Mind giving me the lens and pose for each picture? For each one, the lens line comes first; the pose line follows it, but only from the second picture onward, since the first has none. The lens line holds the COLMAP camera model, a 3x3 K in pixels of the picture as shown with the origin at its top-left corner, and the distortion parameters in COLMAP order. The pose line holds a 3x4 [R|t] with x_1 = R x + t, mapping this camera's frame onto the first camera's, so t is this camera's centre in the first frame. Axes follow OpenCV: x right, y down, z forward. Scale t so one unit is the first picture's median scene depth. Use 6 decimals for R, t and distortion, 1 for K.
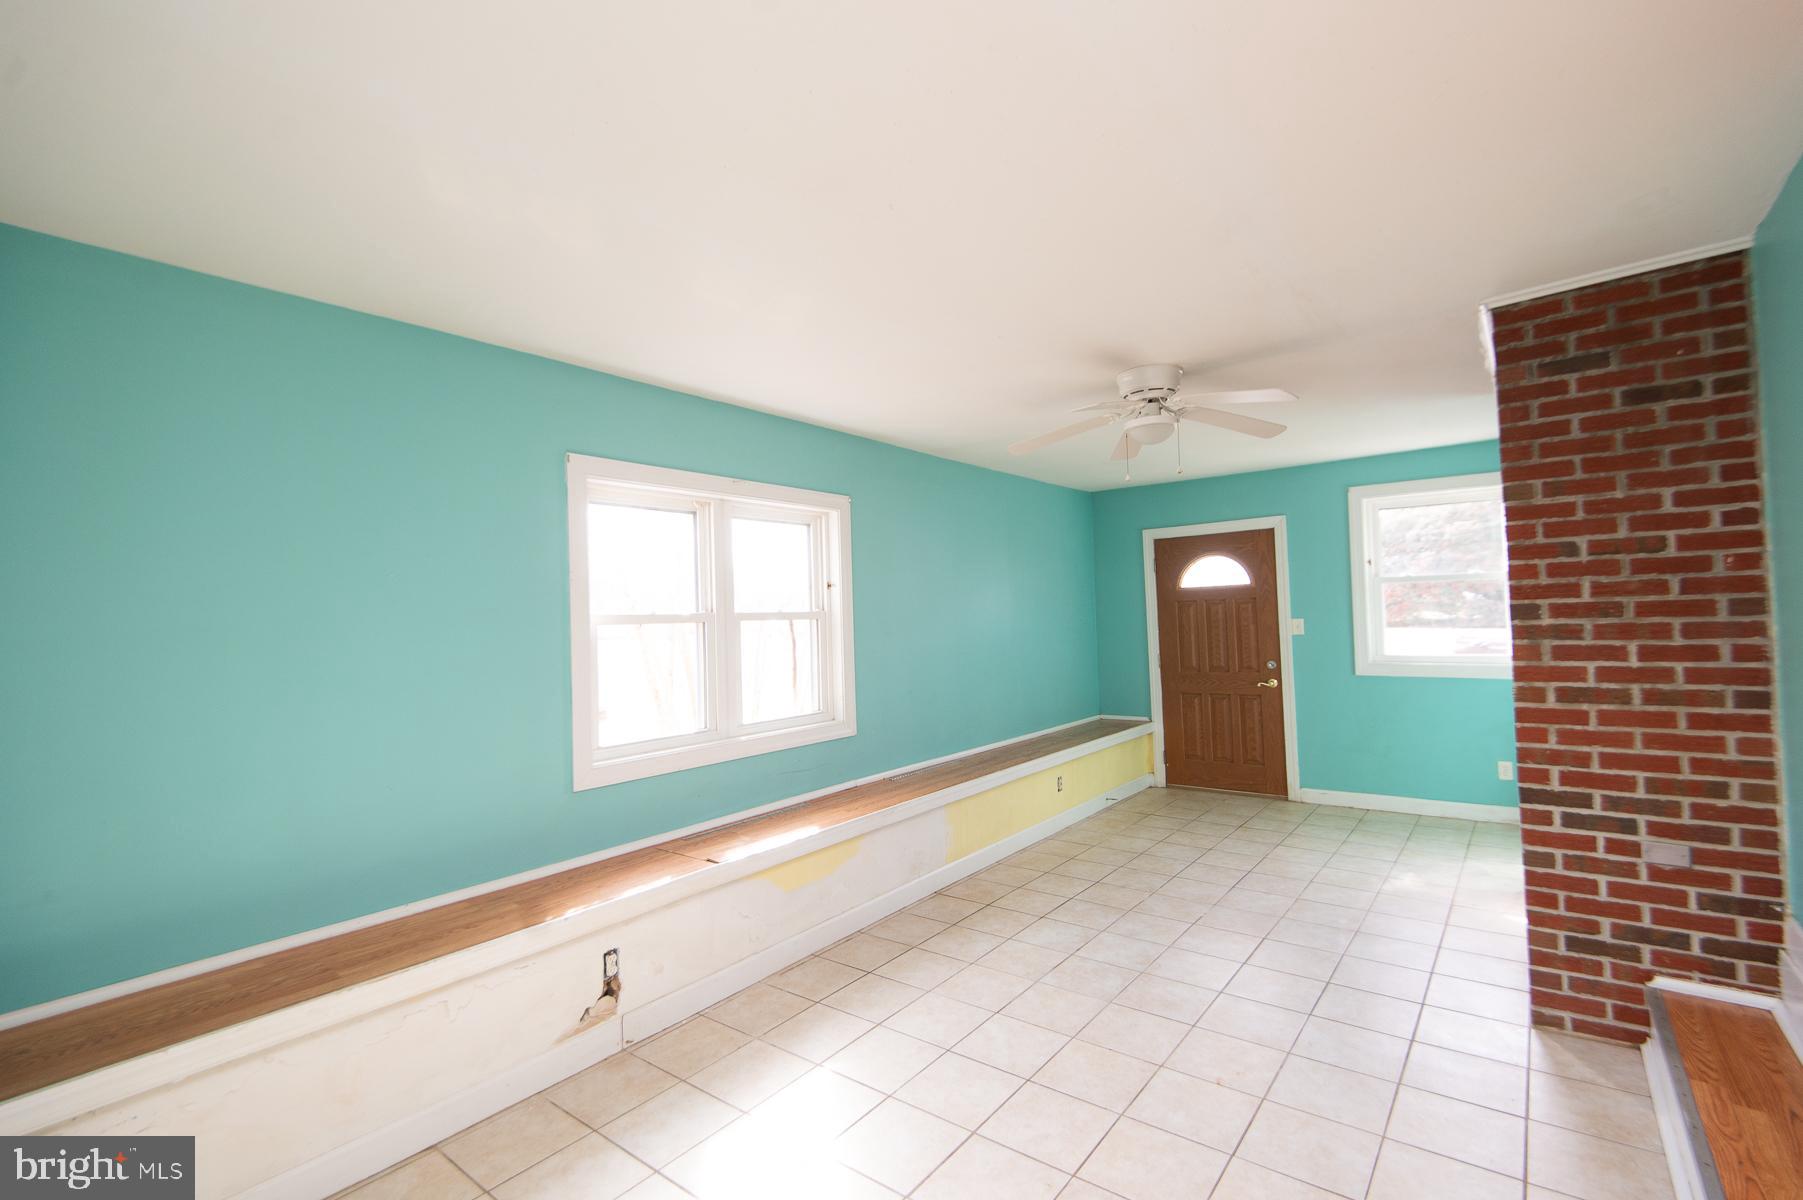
lens RADIAL K [[800.6, 0, 901.5], [0, 800.6, 600.0], [0, 0, 1]] dist [0.042965, -0.023584]
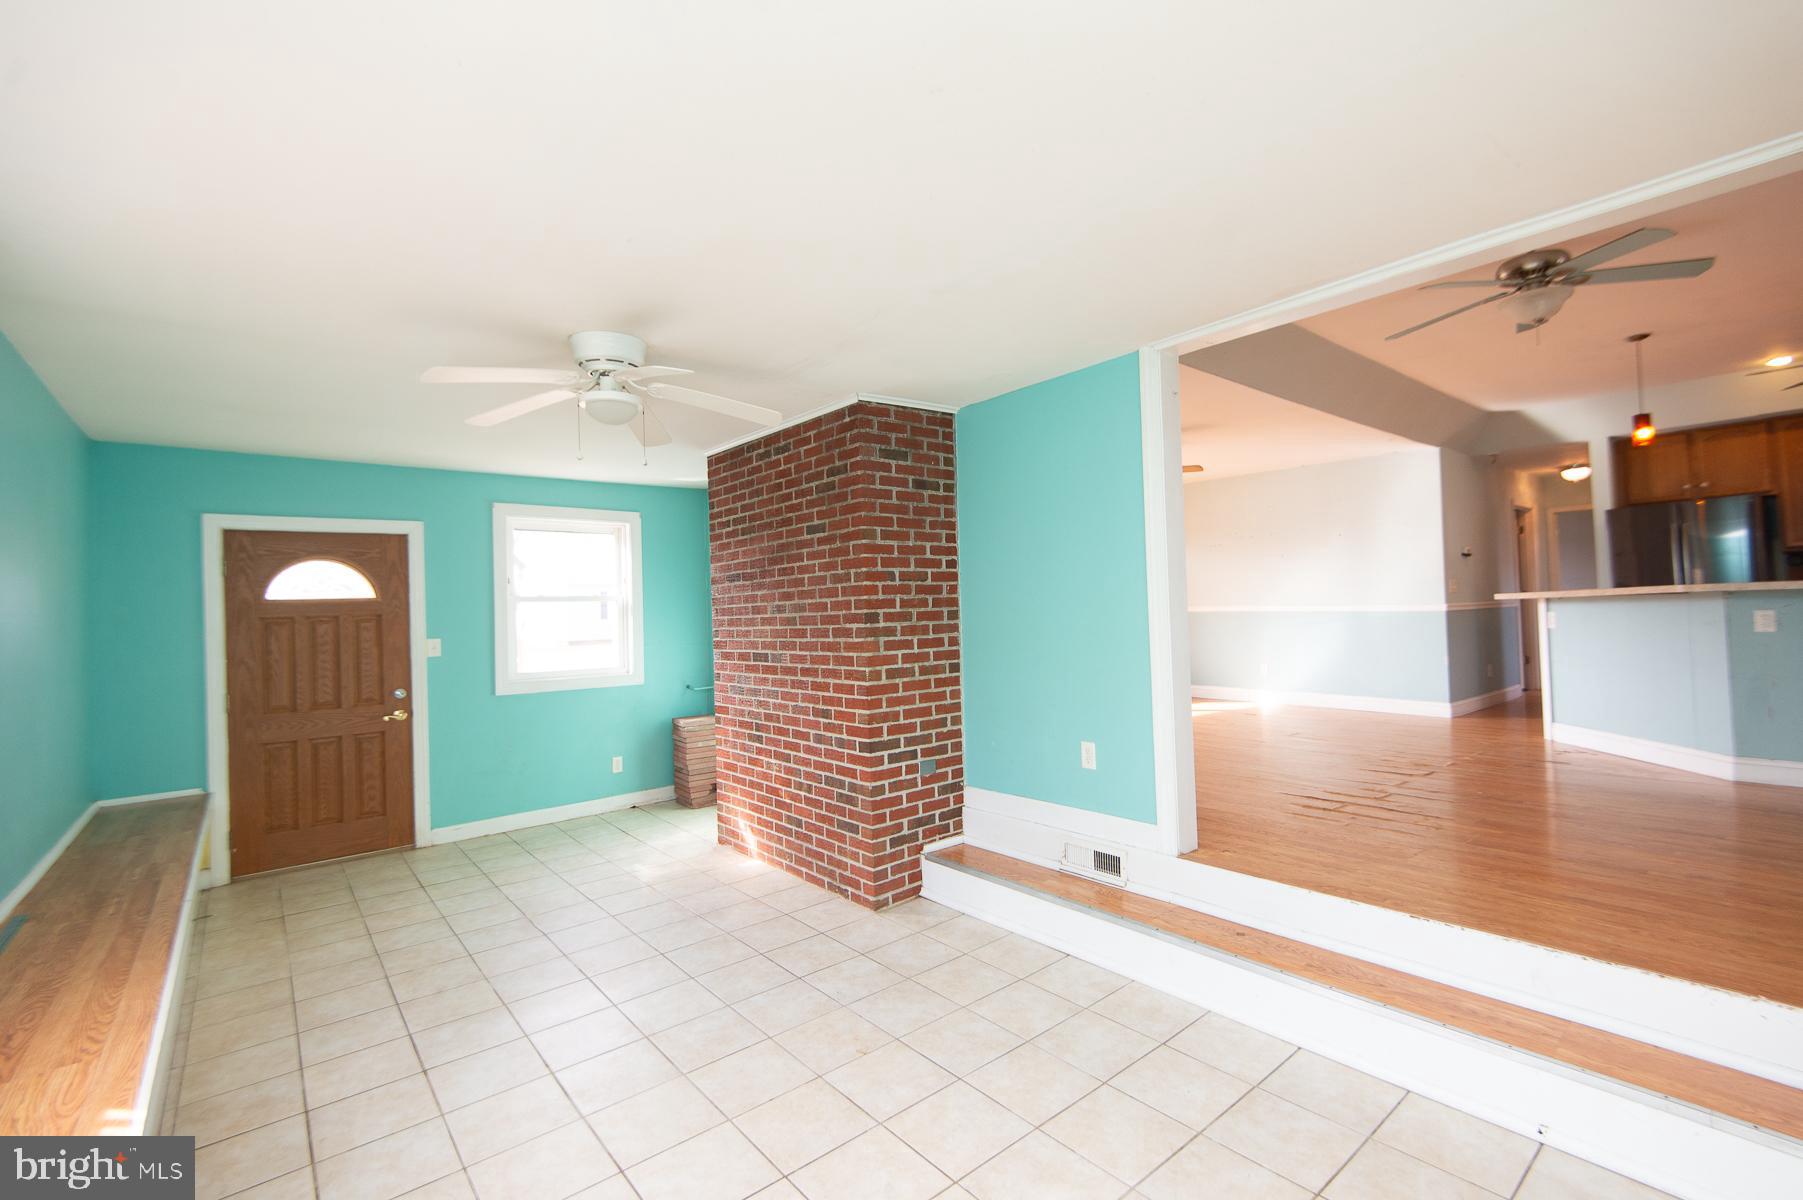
lens RADIAL K [[800.6, 0, 901.5], [0, 800.6, 600.0], [0, 0, 1]] dist [0.042965, -0.023584]
pose [[0.209910, 0.040845, 0.976867, -0.623630], [0.003241, 0.999092, -0.042471, 0.044925], [-0.977715, 0.012081, 0.209588, 0.686018]]
